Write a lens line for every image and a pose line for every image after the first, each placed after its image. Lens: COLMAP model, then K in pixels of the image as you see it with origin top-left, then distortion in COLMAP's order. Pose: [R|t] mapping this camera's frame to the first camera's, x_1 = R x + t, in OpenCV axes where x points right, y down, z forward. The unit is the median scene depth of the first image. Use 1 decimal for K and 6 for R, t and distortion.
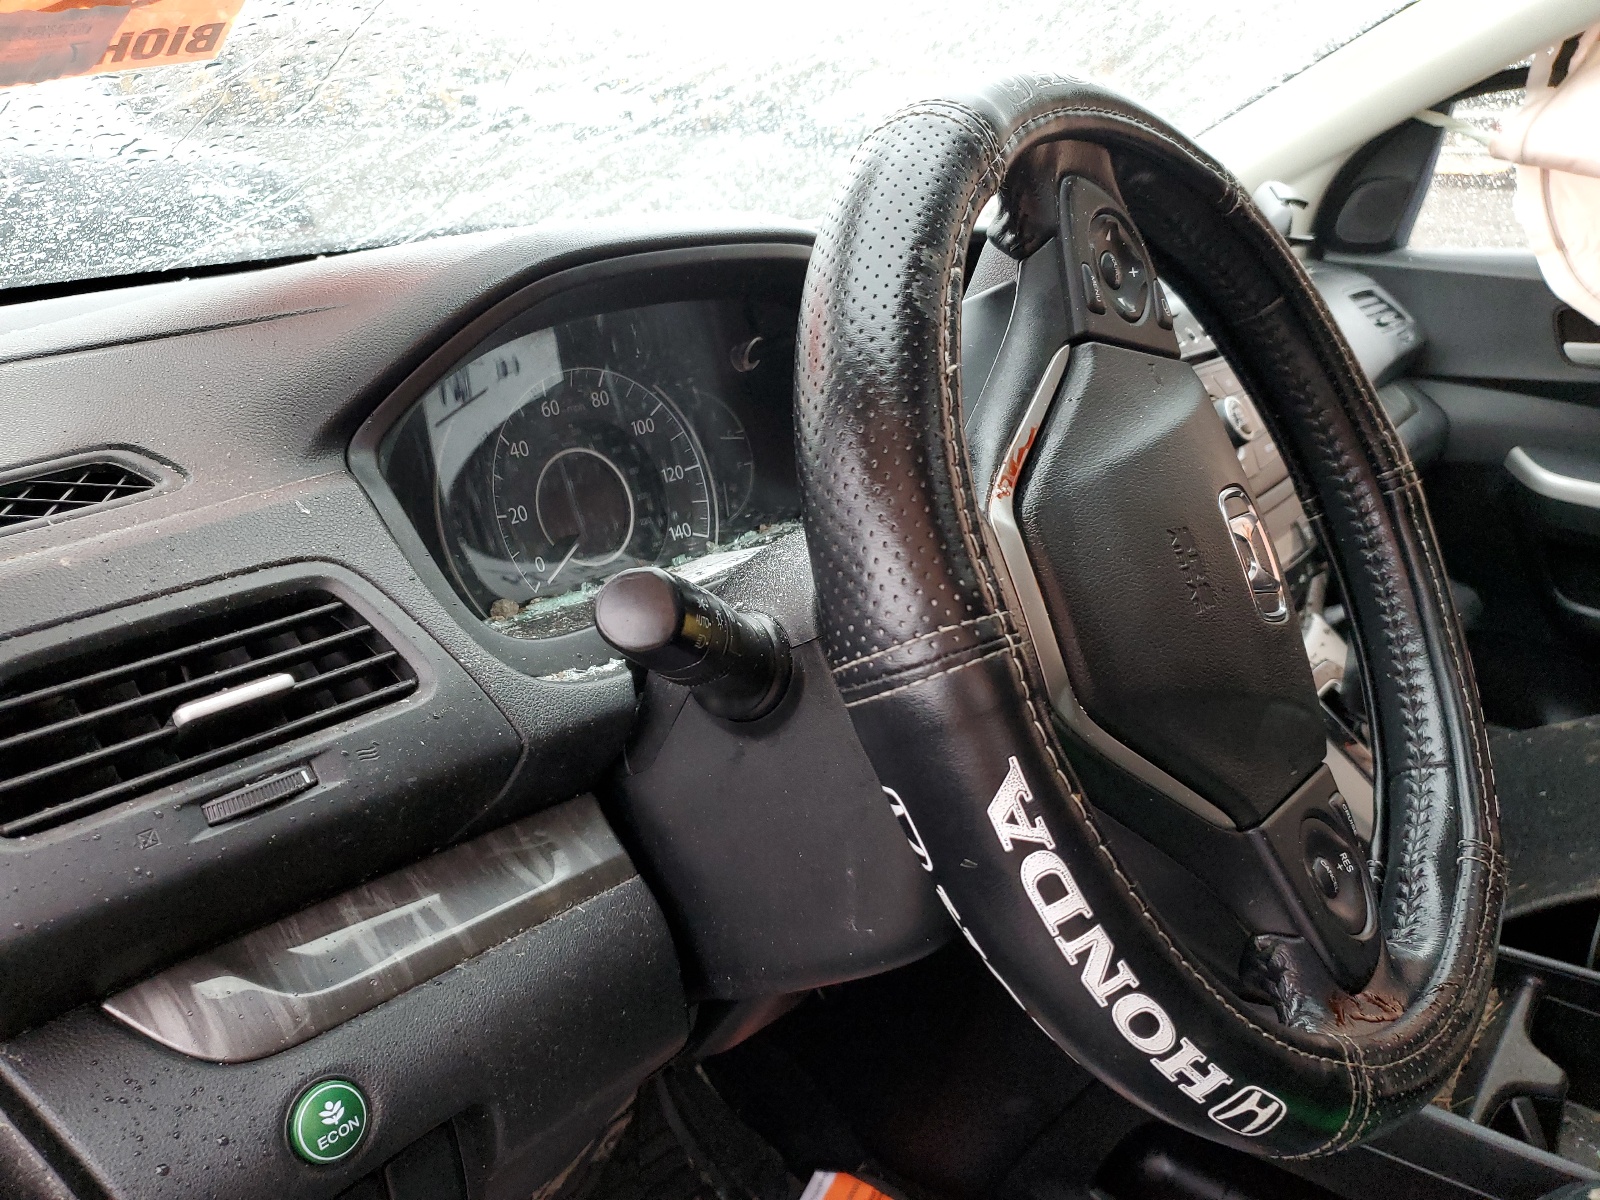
lens RADIAL K [[1311.3, 0, 800.0], [0, 1311.3, 600.0], [0, 0, 1]] dist [-0.002046, 0.004113]
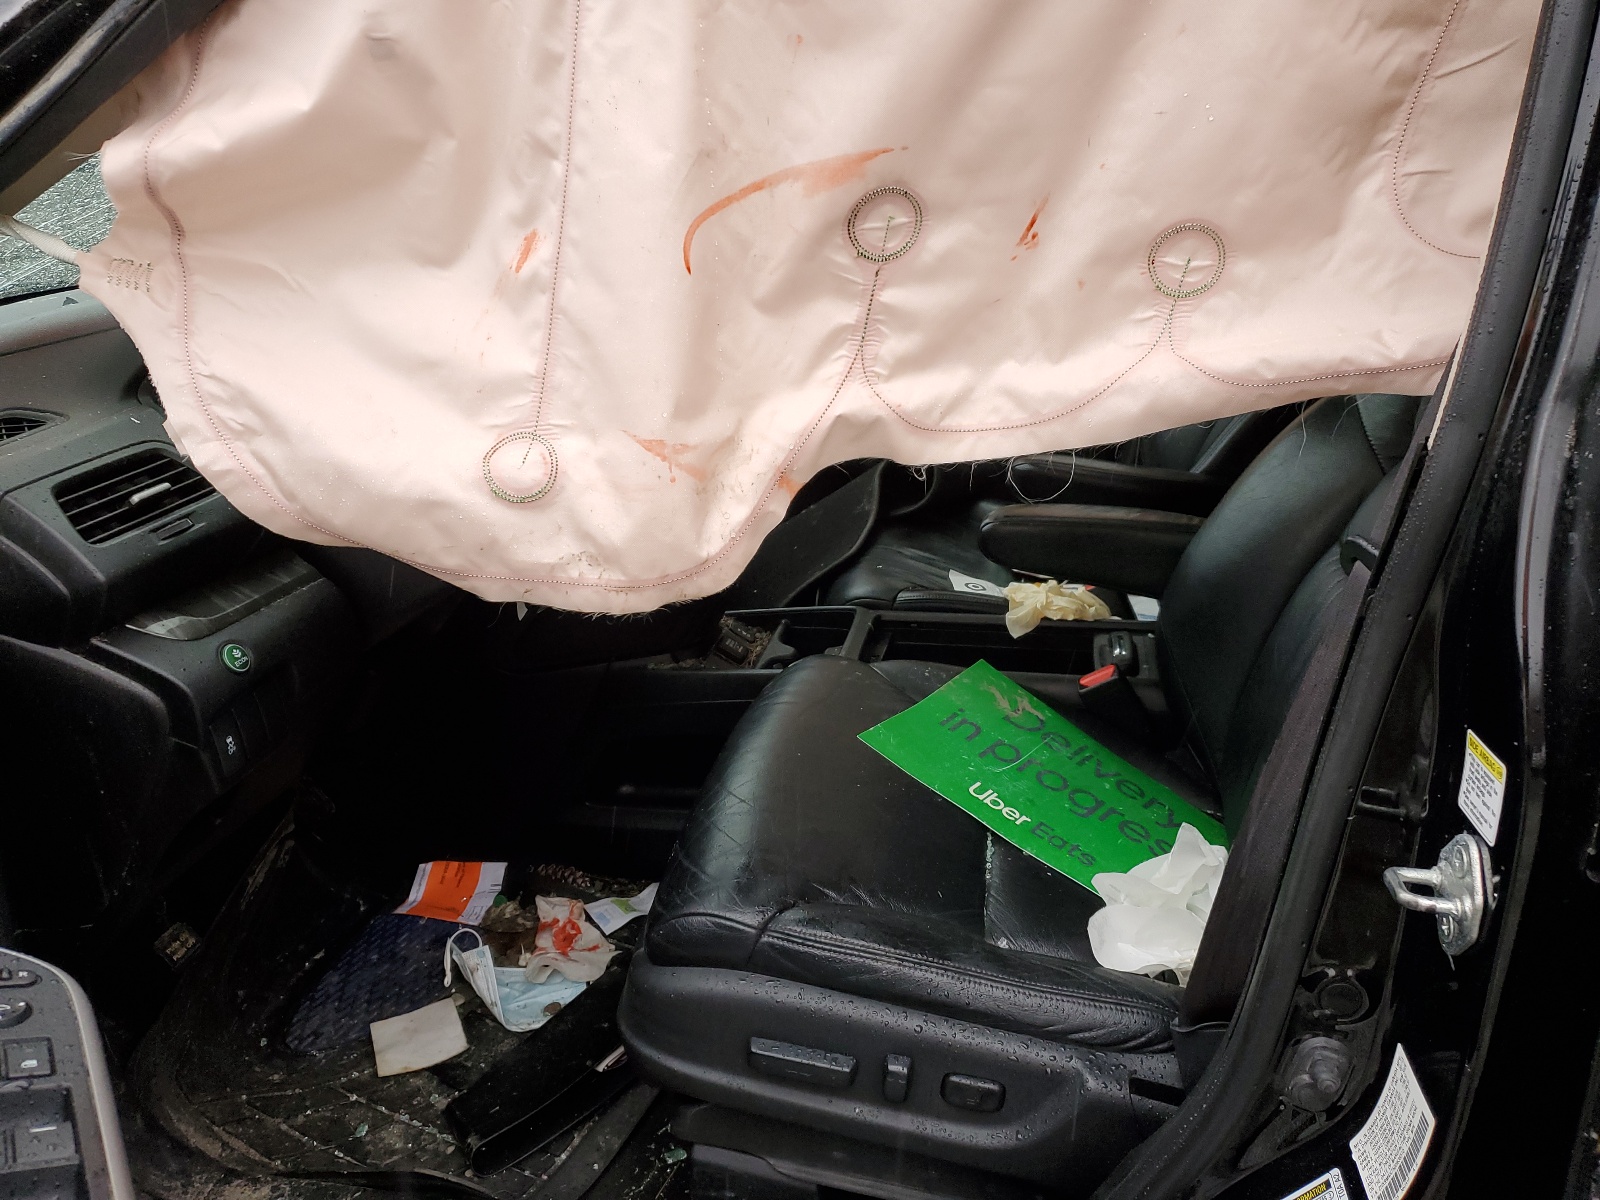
lens RADIAL K [[1253.4, 0, 800.0], [0, 1253.4, 600.0], [0, 0, 1]] dist [0.000965, 0.007133]
pose [[0.869979, -0.199861, 0.450769, -0.420578], [0.205089, 0.978013, 0.037810, 0.371267], [-0.448415, 0.059554, 0.891839, -1.345328]]
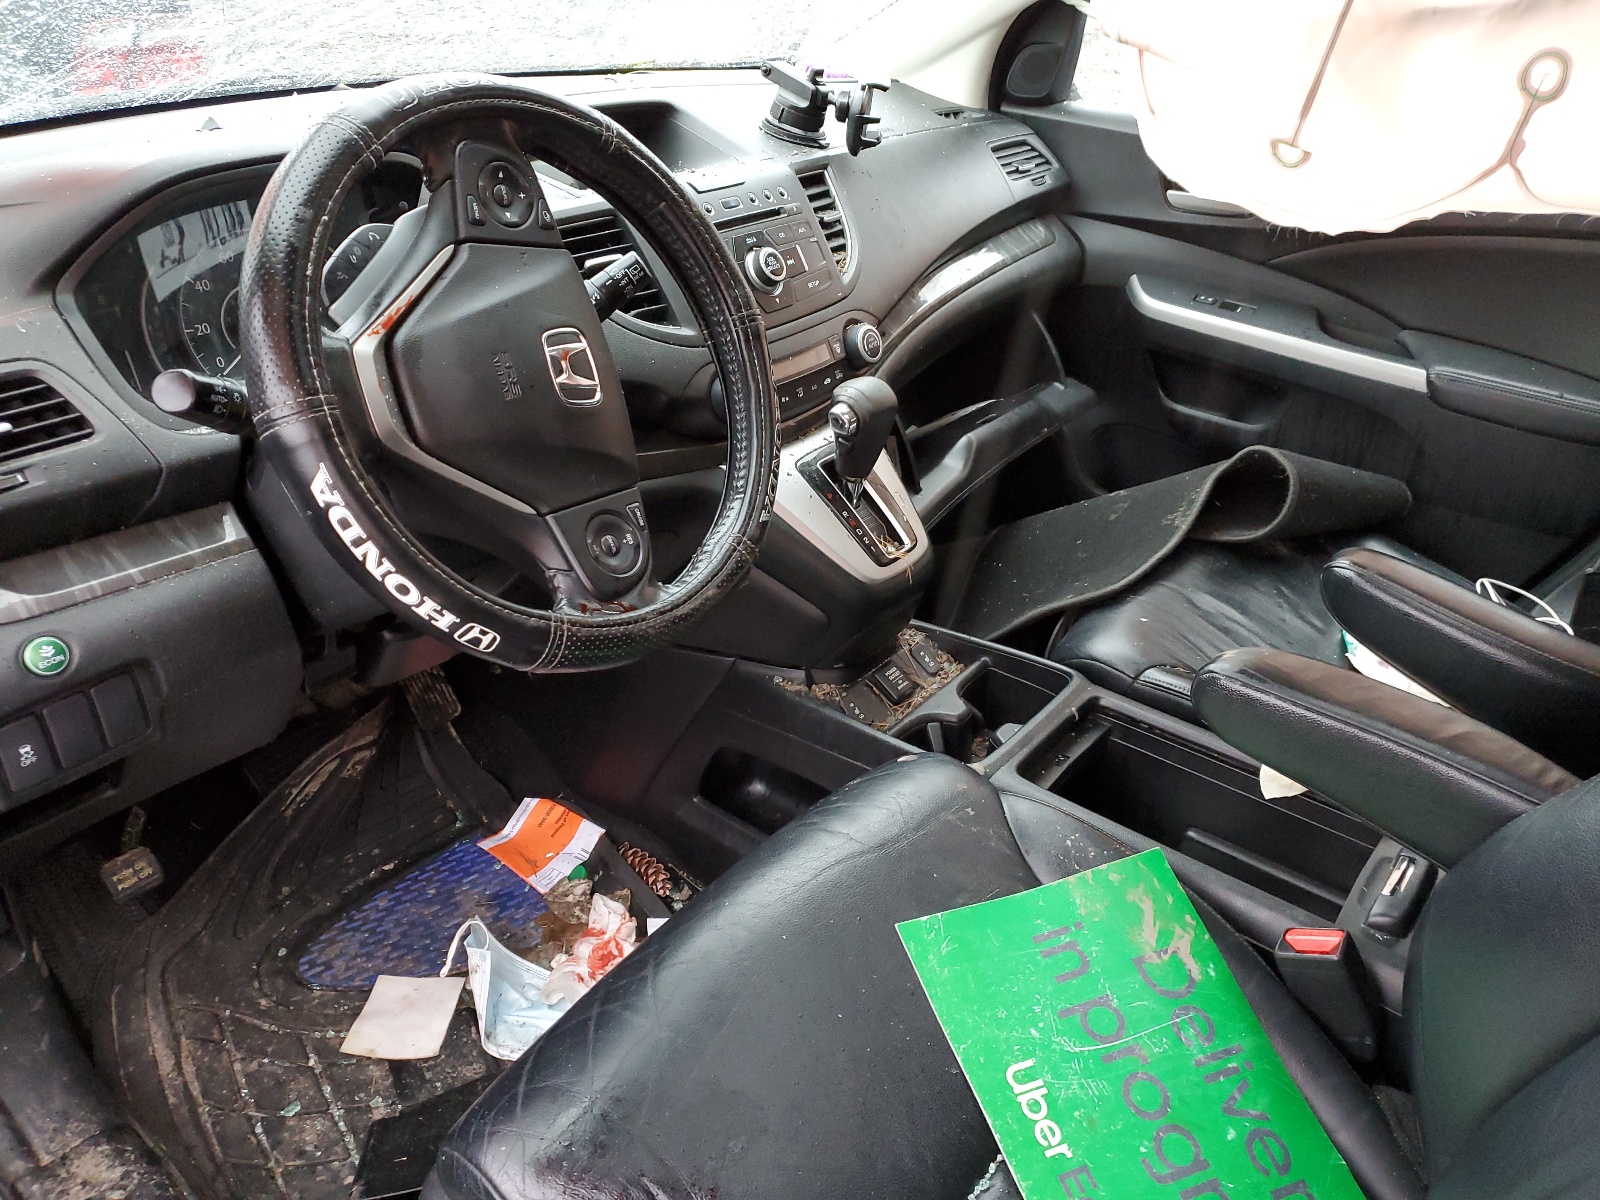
lens RADIAL K [[1253.4, 0, 800.0], [0, 1253.4, 600.0], [0, 0, 1]] dist [0.000965, 0.007133]
pose [[0.998493, 0.008283, 0.054252, 0.579902], [-0.017232, 0.985867, 0.166639, -0.011300], [-0.052105, -0.167323, 0.984524, -0.774770]]
